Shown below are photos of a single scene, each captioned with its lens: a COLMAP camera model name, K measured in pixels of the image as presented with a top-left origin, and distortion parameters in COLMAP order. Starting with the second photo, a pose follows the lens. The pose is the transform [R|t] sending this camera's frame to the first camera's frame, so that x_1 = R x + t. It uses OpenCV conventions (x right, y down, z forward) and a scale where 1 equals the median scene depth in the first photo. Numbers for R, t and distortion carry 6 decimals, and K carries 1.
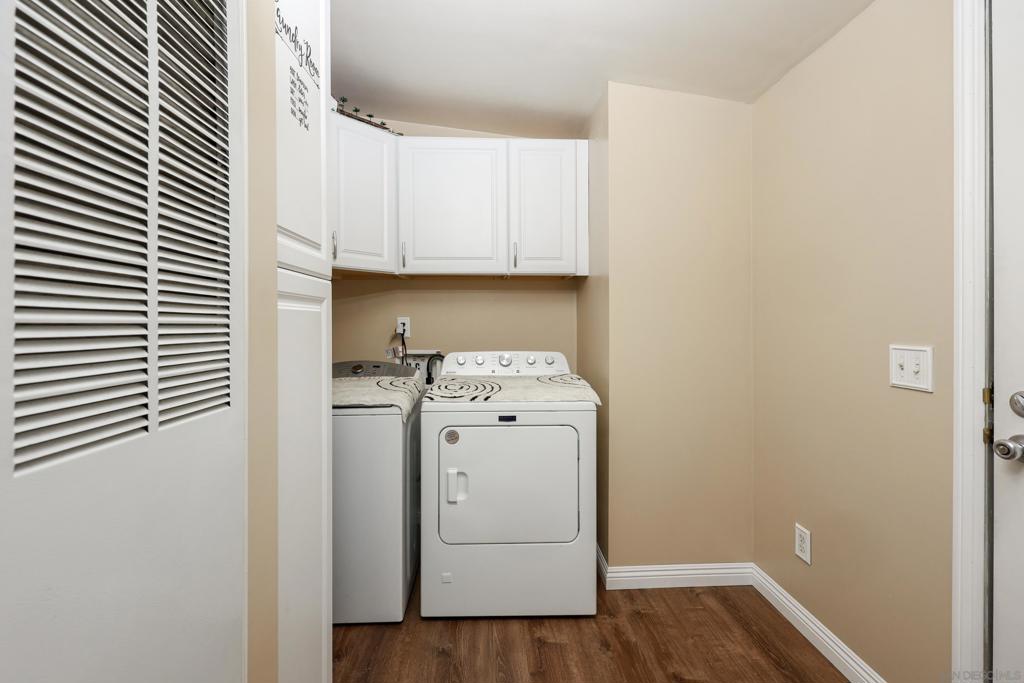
lens RADIAL K [[423.9, 0, 506.2], [0, 423.9, 324.3], [0, 0, 1]] dist [-0.003698, -0.000060]
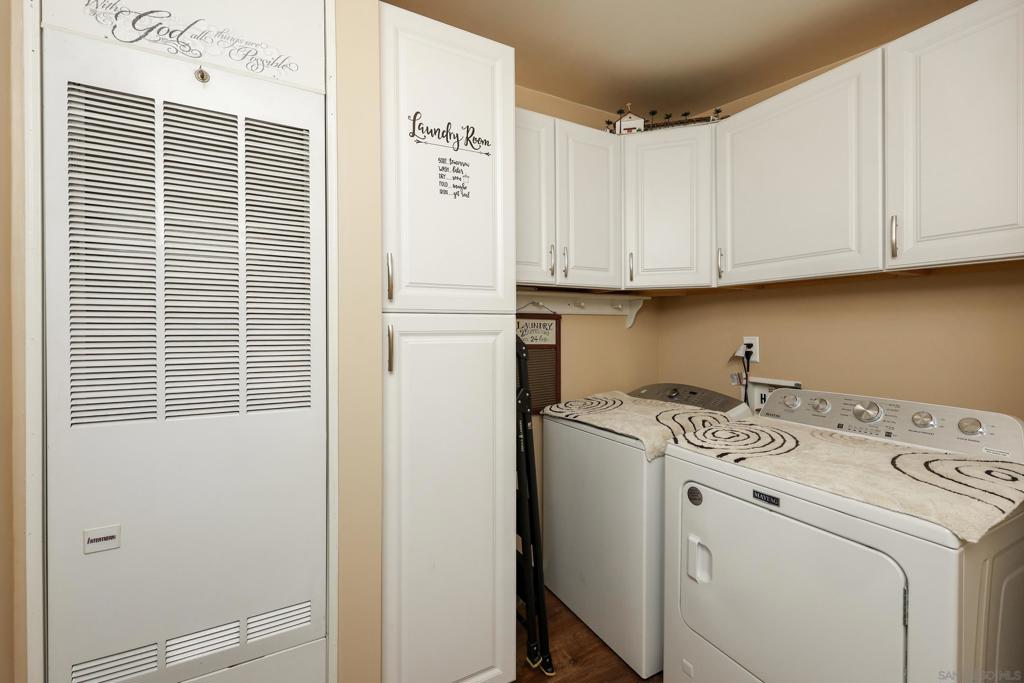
lens RADIAL K [[423.9, 0, 511.3], [0, 423.9, 336.0], [0, 0, 1]] dist [-0.003698, -0.000060]
pose [[0.430058, 0.012210, -0.902719, 0.429705], [-0.000497, 0.999912, 0.013288, -0.041869], [0.902801, -0.005266, 0.430026, 0.351774]]
